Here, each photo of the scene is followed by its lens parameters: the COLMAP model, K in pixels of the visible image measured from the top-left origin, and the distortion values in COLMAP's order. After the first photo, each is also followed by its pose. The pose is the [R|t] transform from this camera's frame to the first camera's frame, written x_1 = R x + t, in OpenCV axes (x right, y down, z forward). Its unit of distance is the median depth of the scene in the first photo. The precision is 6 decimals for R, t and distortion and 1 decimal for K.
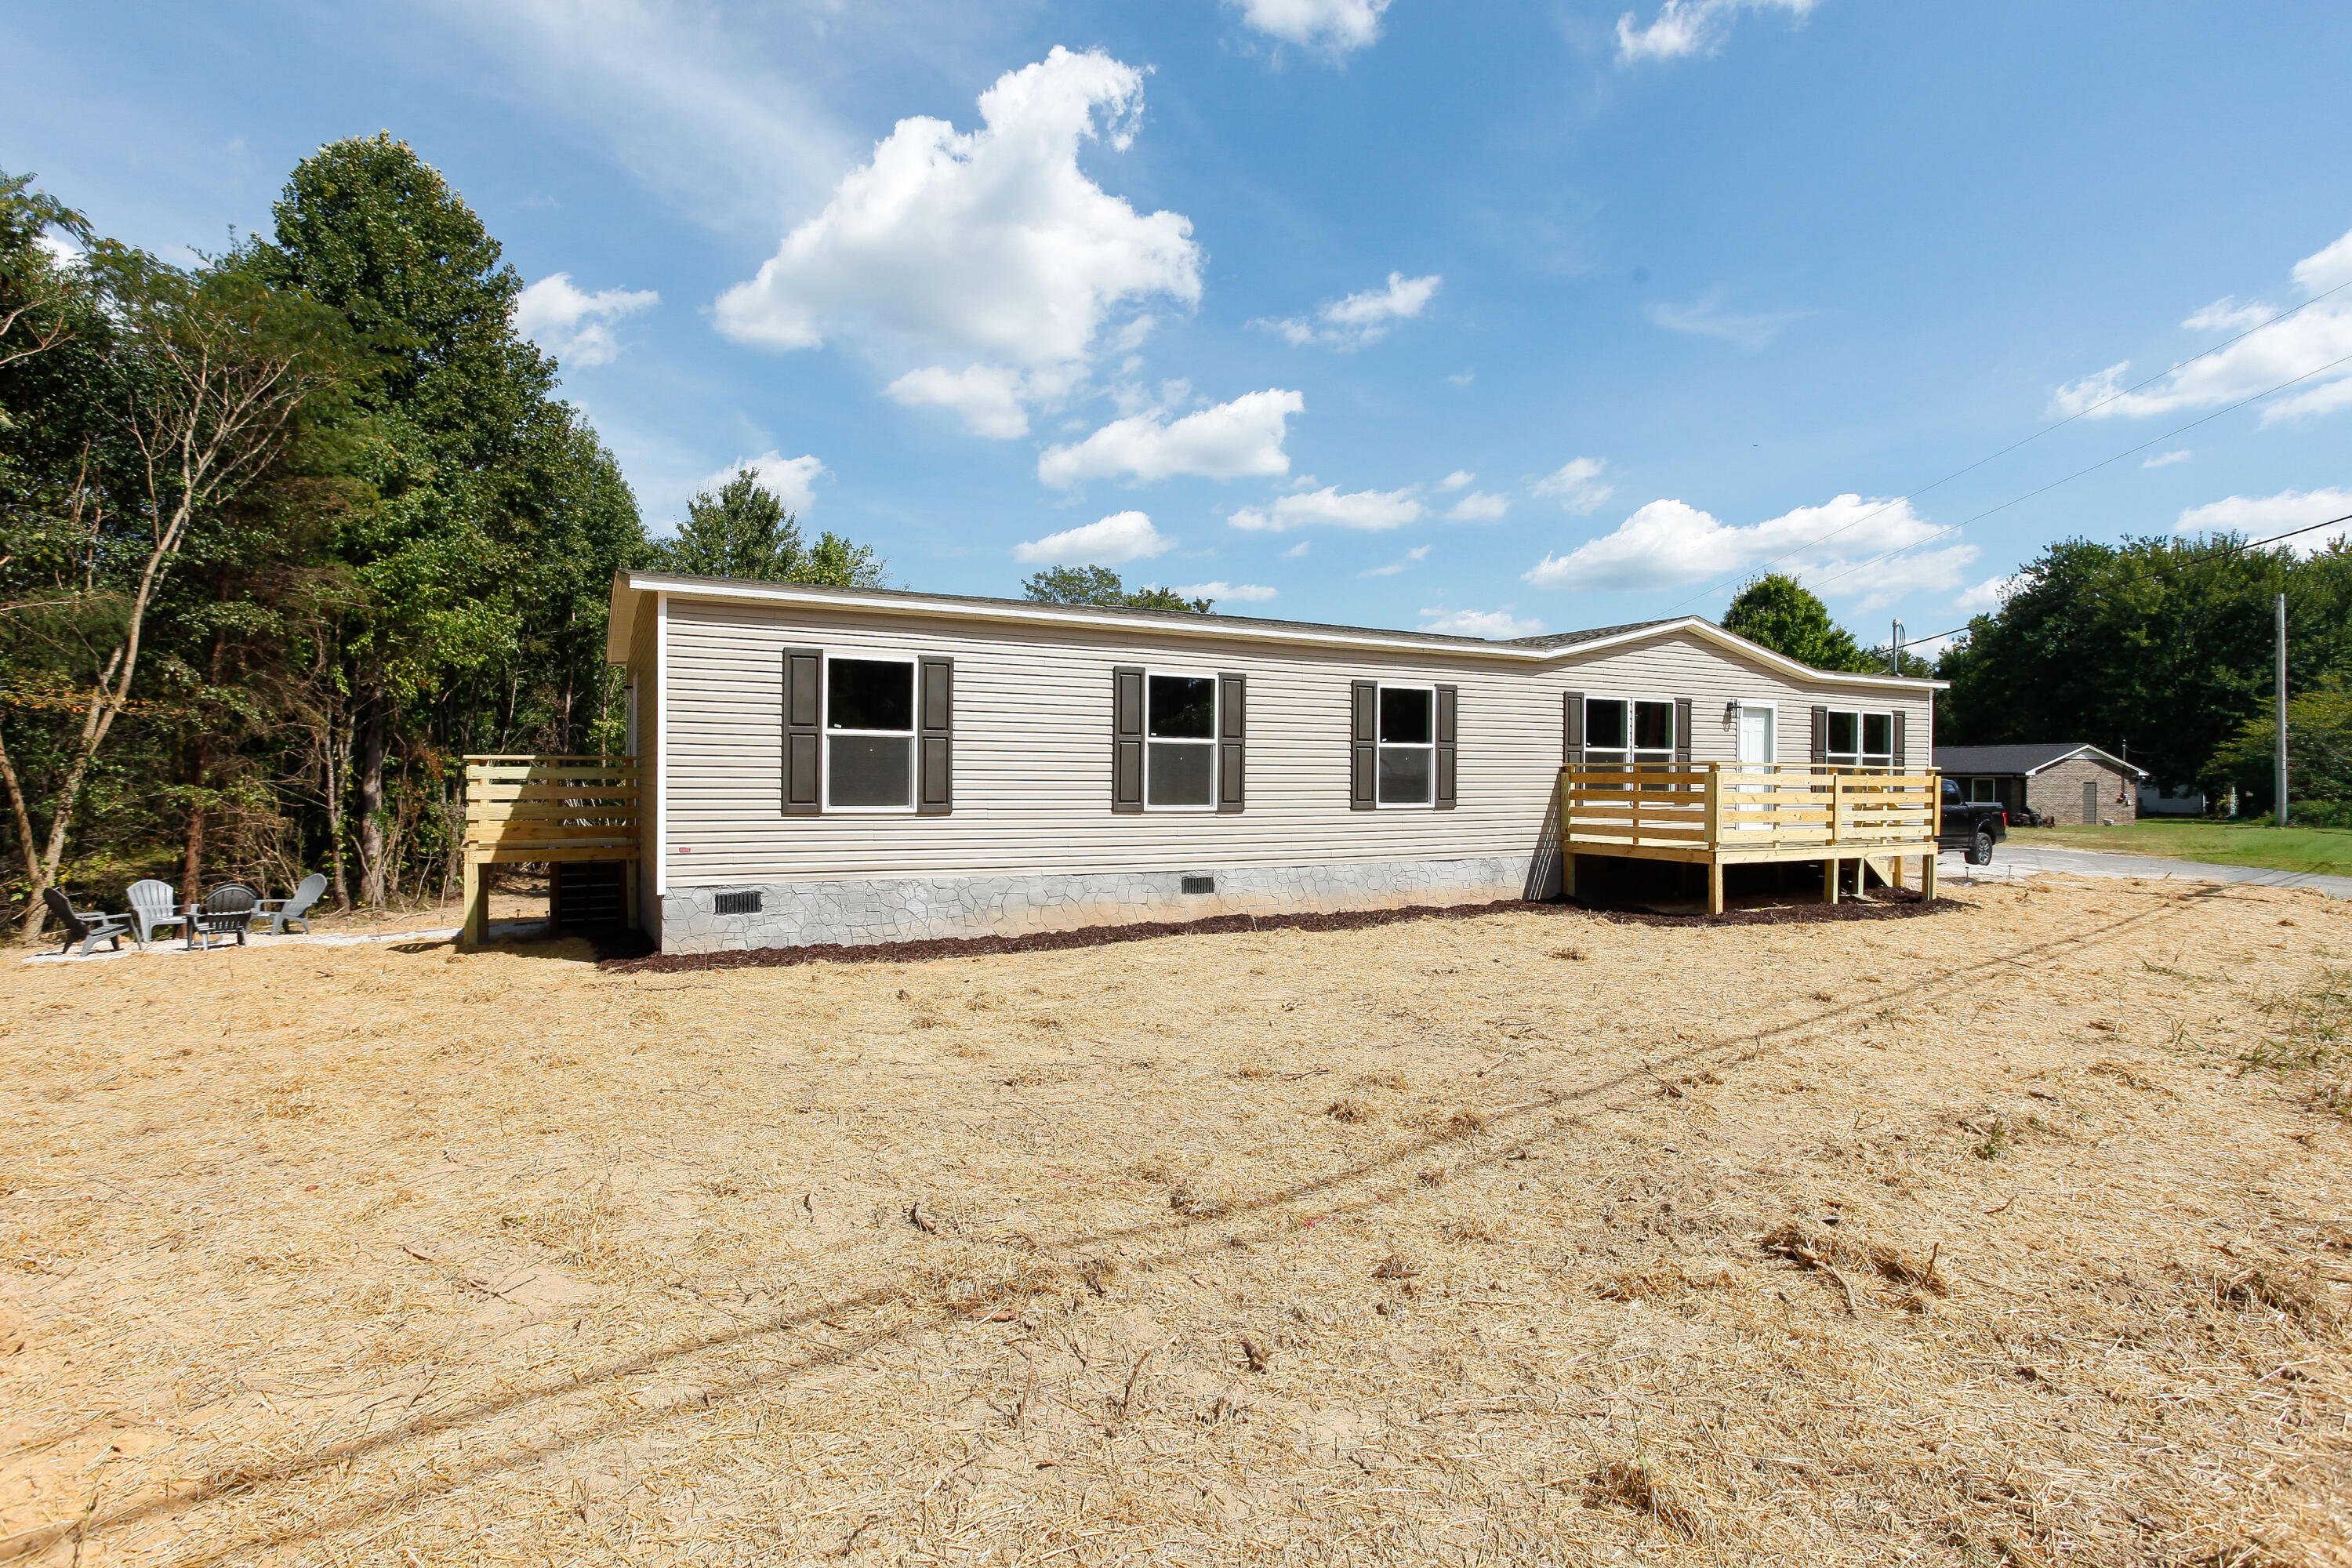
lens RADIAL K [[1129.7, 0, 1129.7], [0, 1129.7, 769.2], [0, 0, 1]] dist [-0.000471, 0.006508]
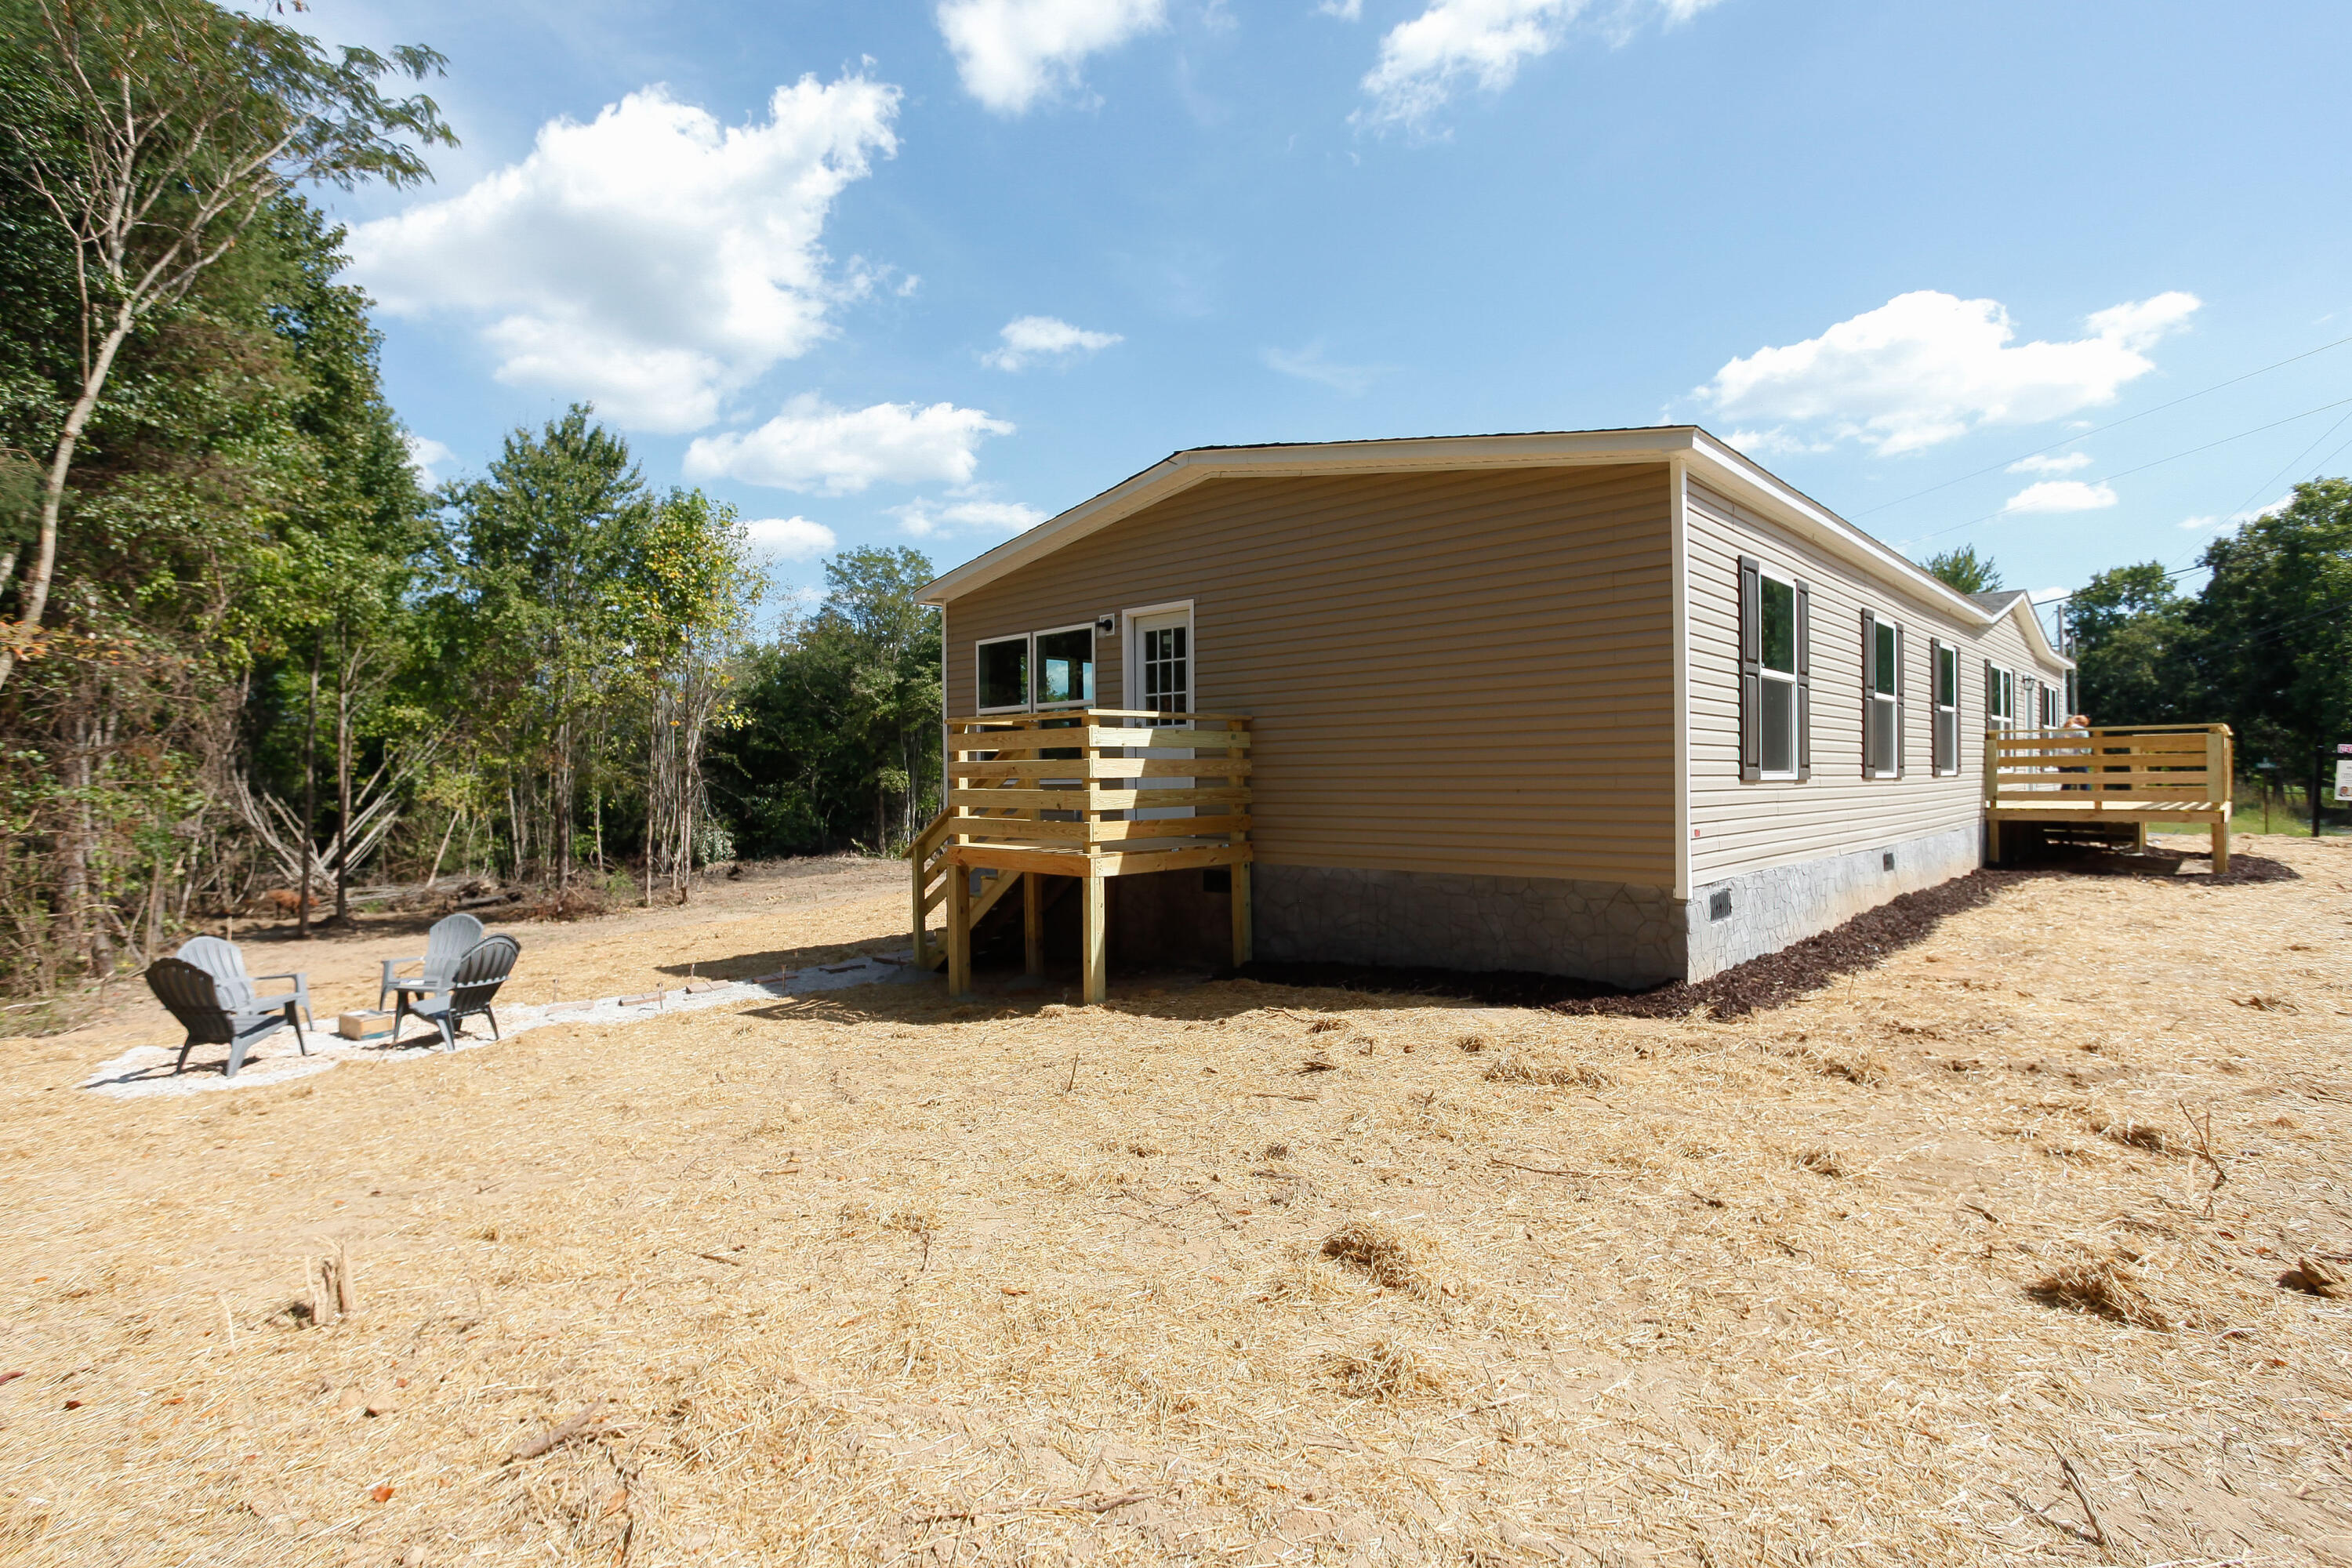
lens RADIAL K [[1129.7, 0, 1153.2], [0, 1129.7, 771.2], [0, 0, 1]] dist [-0.000471, 0.006508]
pose [[0.950803, -0.015541, 0.309407, -0.245281], [0.015350, 0.999878, 0.003051, 0.006845], [-0.309417, 0.001848, 0.950925, 0.115436]]
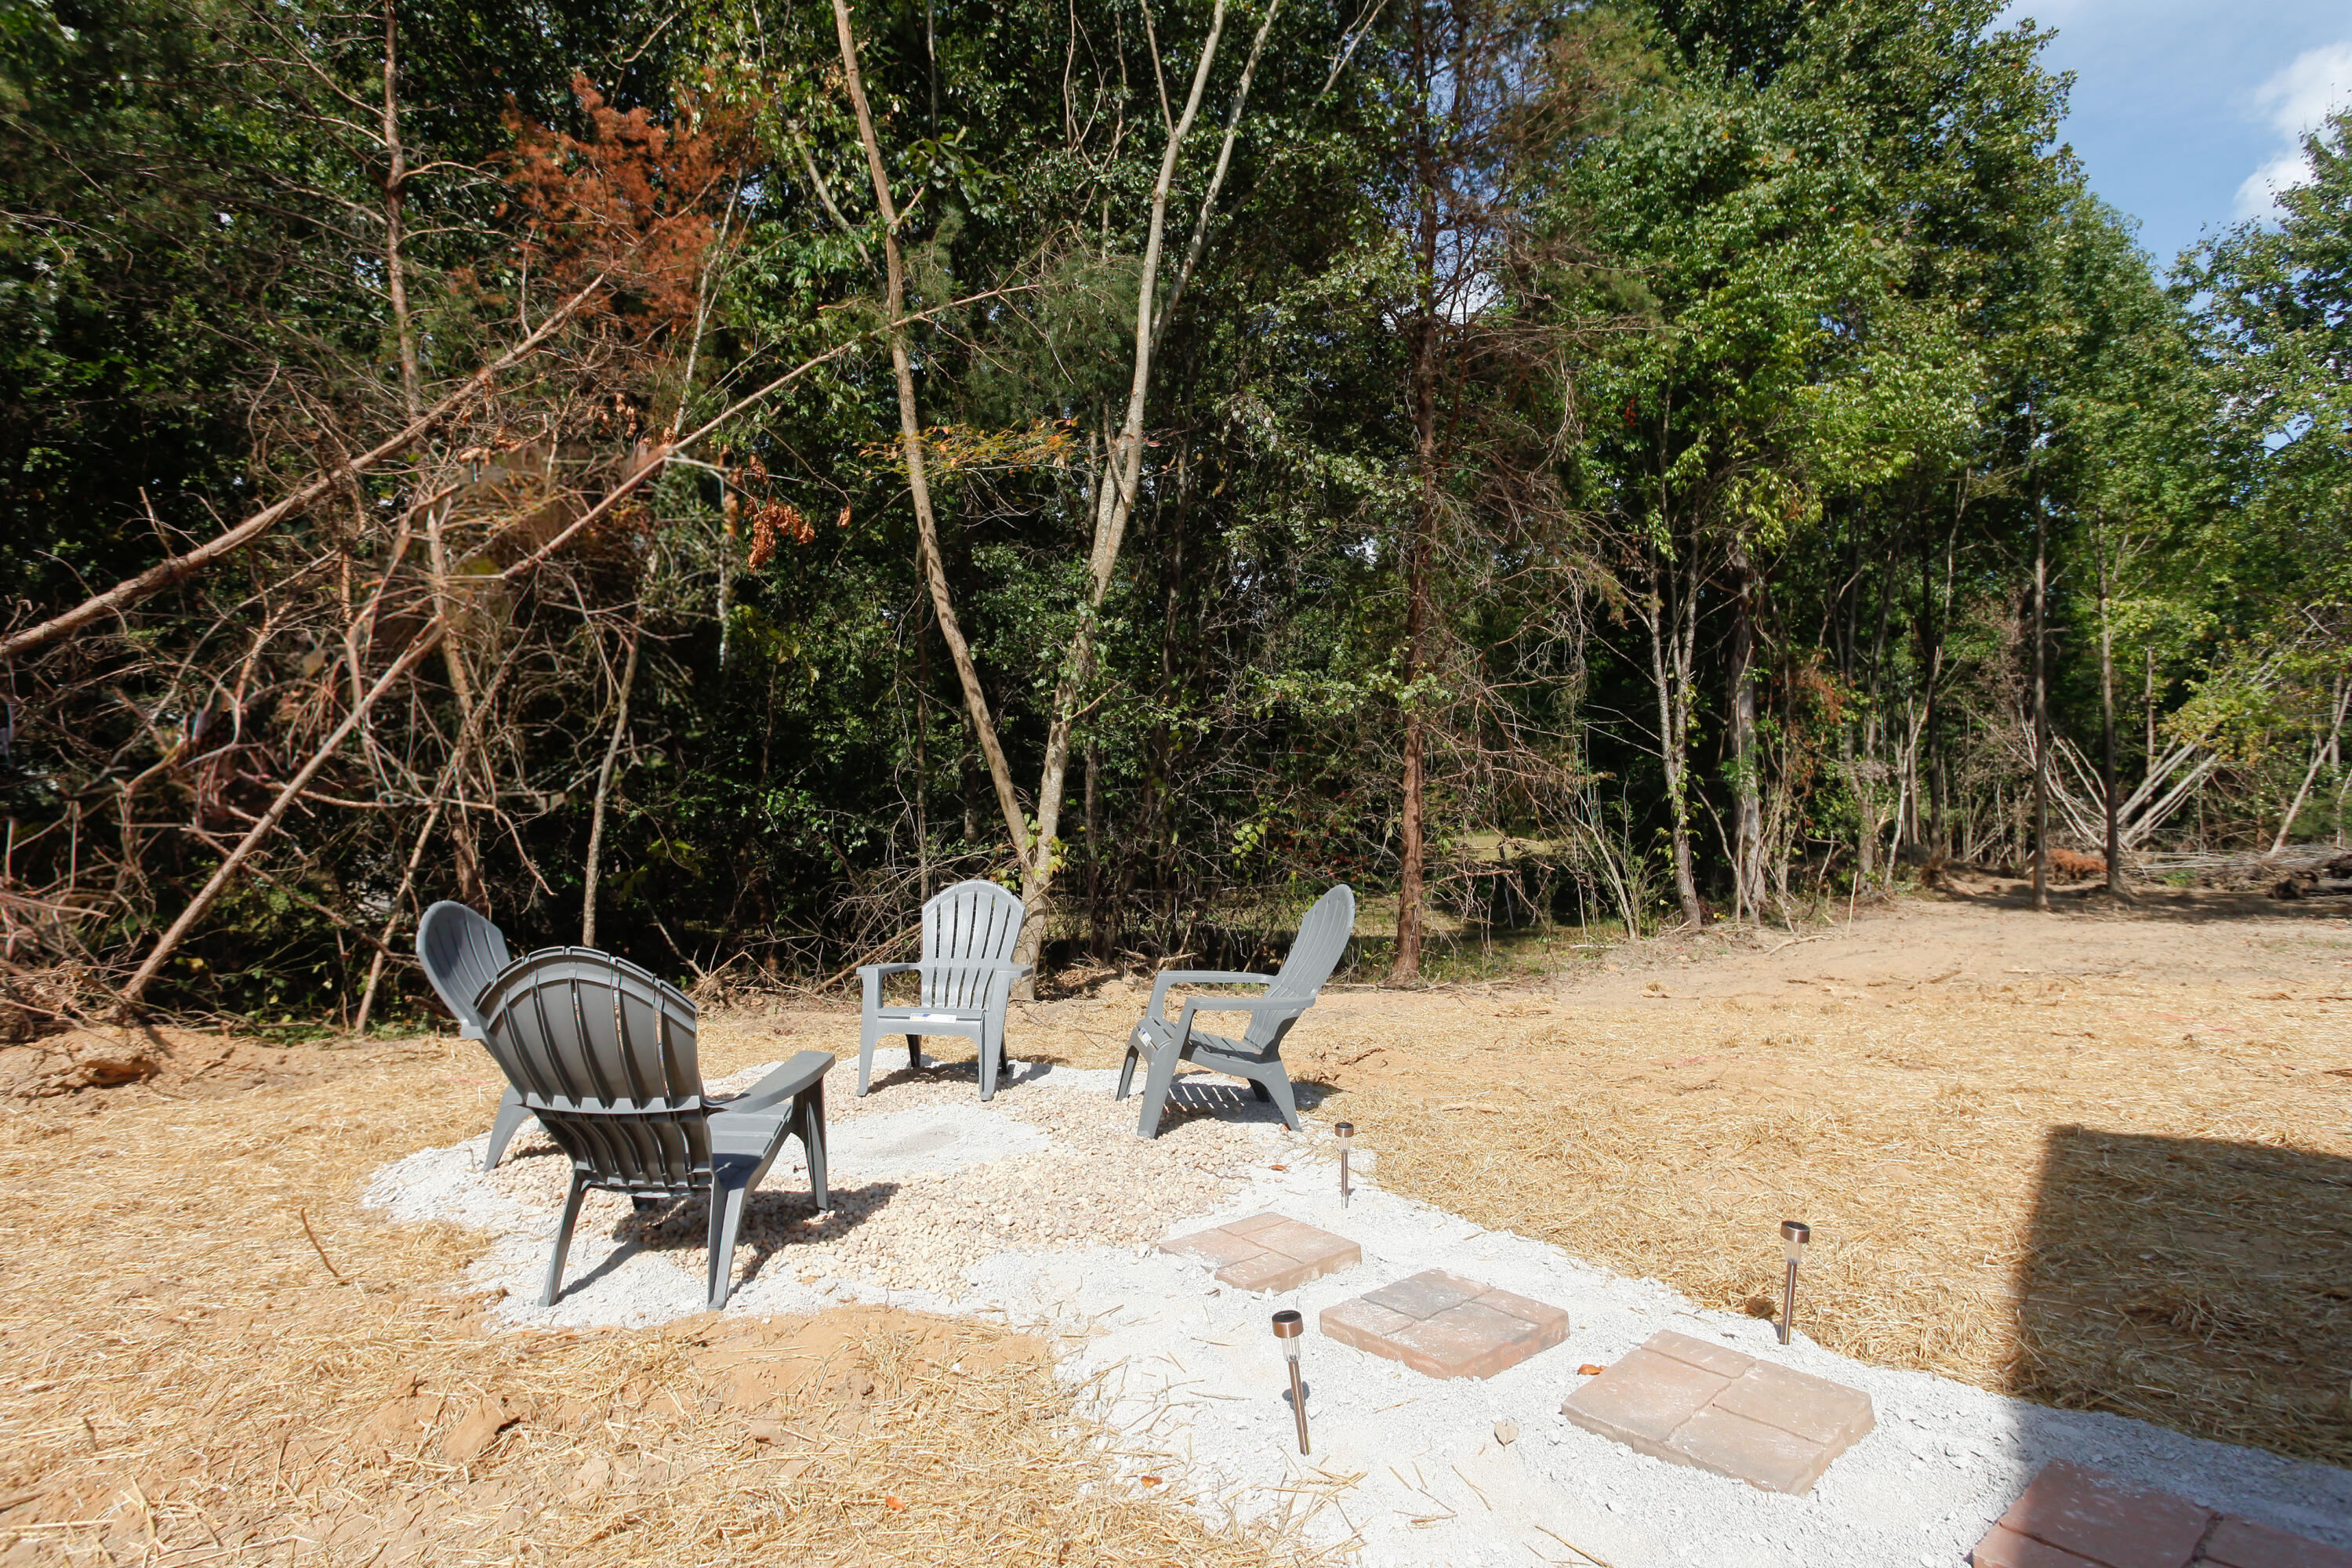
lens RADIAL K [[1129.7, 0, 1175.6], [0, 1129.7, 771.9], [0, 0, 1]] dist [-0.000471, 0.006508]
pose [[0.466508, -0.038975, -0.883658, -0.231892], [0.049666, 0.998607, -0.017824, 0.032385], [0.883122, -0.035573, 0.467794, 0.384068]]
